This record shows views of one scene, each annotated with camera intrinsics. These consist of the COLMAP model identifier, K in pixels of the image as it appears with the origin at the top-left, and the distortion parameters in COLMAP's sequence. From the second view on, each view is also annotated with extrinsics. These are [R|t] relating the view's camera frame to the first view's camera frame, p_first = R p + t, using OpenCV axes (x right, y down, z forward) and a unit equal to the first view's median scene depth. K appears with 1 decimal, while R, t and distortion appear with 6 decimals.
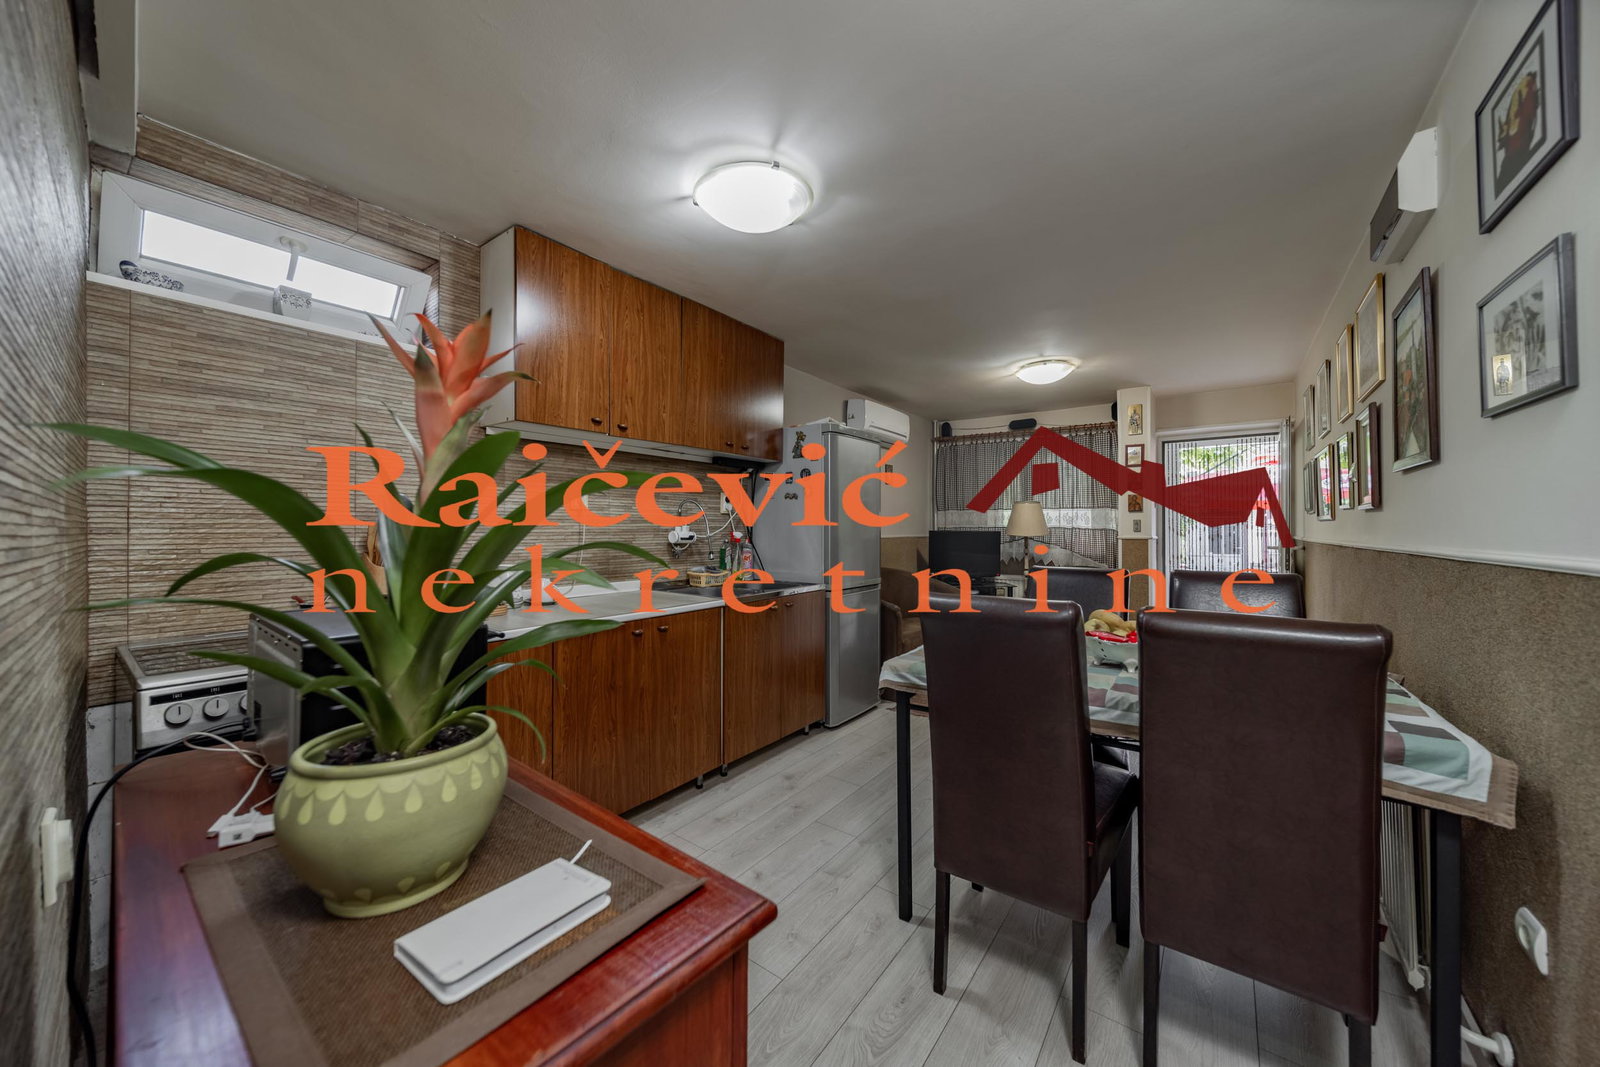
lens RADIAL K [[558.8, 0, 798.5], [0, 558.8, 529.0], [0, 0, 1]] dist [0.001521, -0.000636]
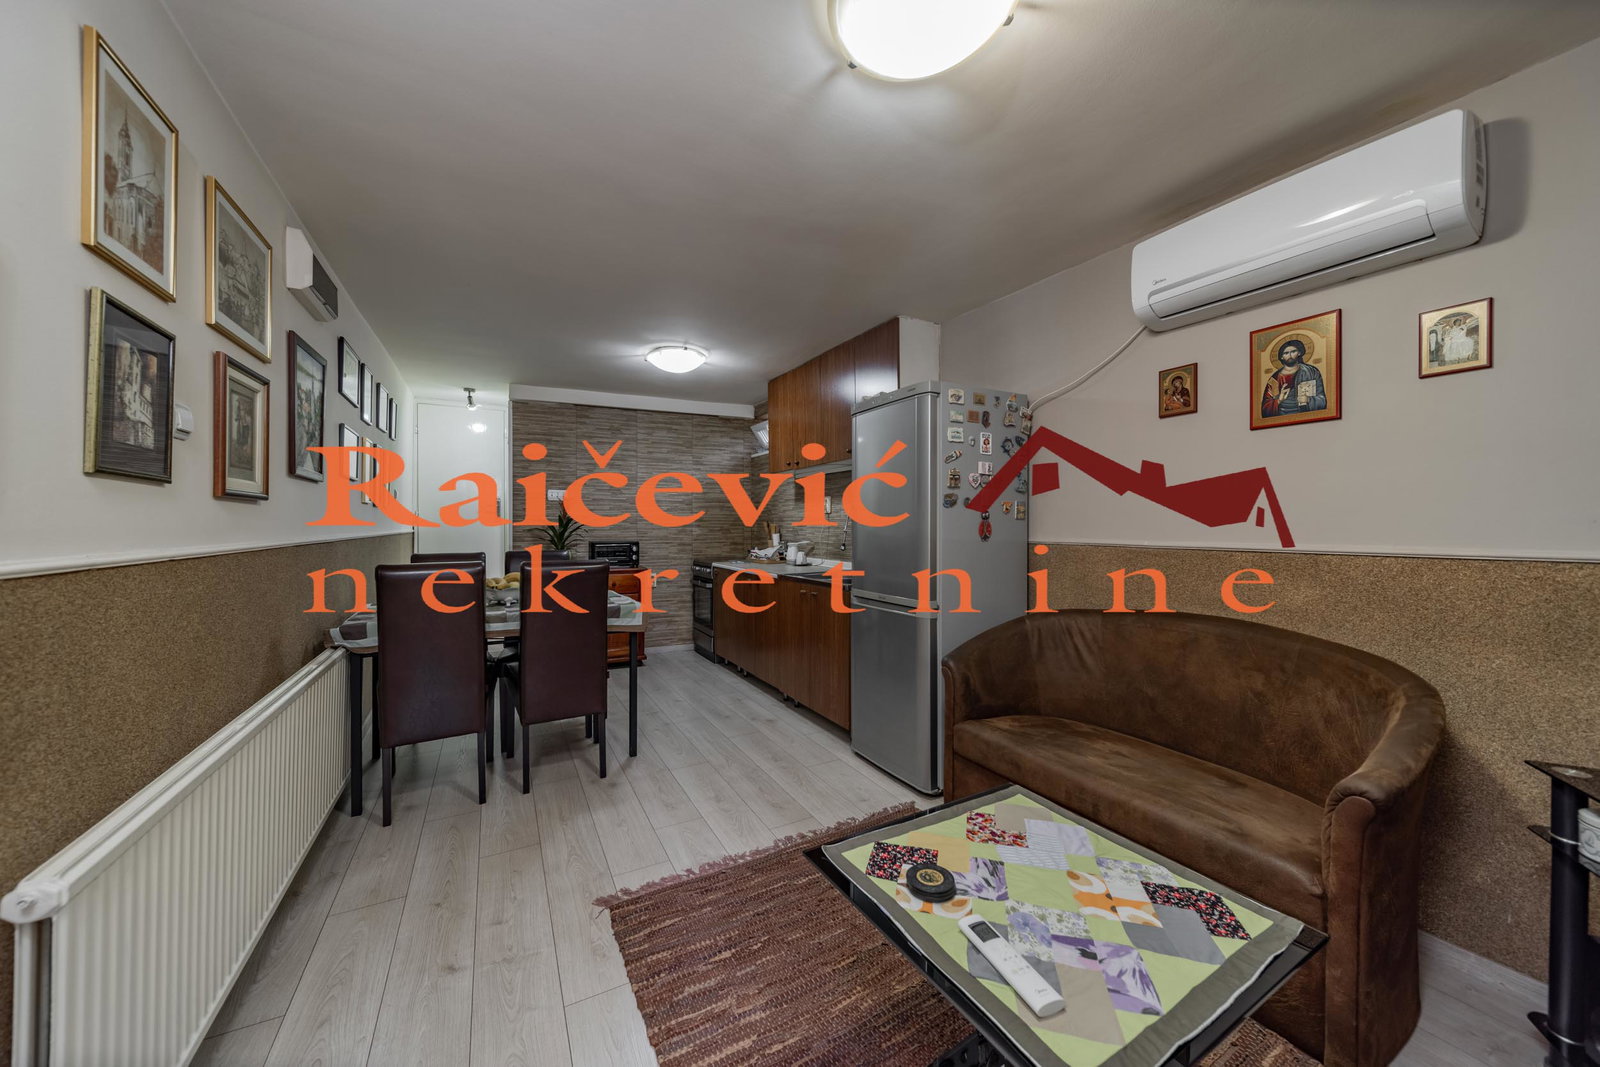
lens RADIAL K [[558.8, 0, 794.6], [0, 558.8, 532.8], [0, 0, 1]] dist [0.001521, -0.000636]
pose [[-0.415998, 0.012978, -0.909273, 1.157815], [-0.000418, 0.999895, 0.014463, -0.001628], [0.909365, 0.006397, -0.415949, 1.644032]]
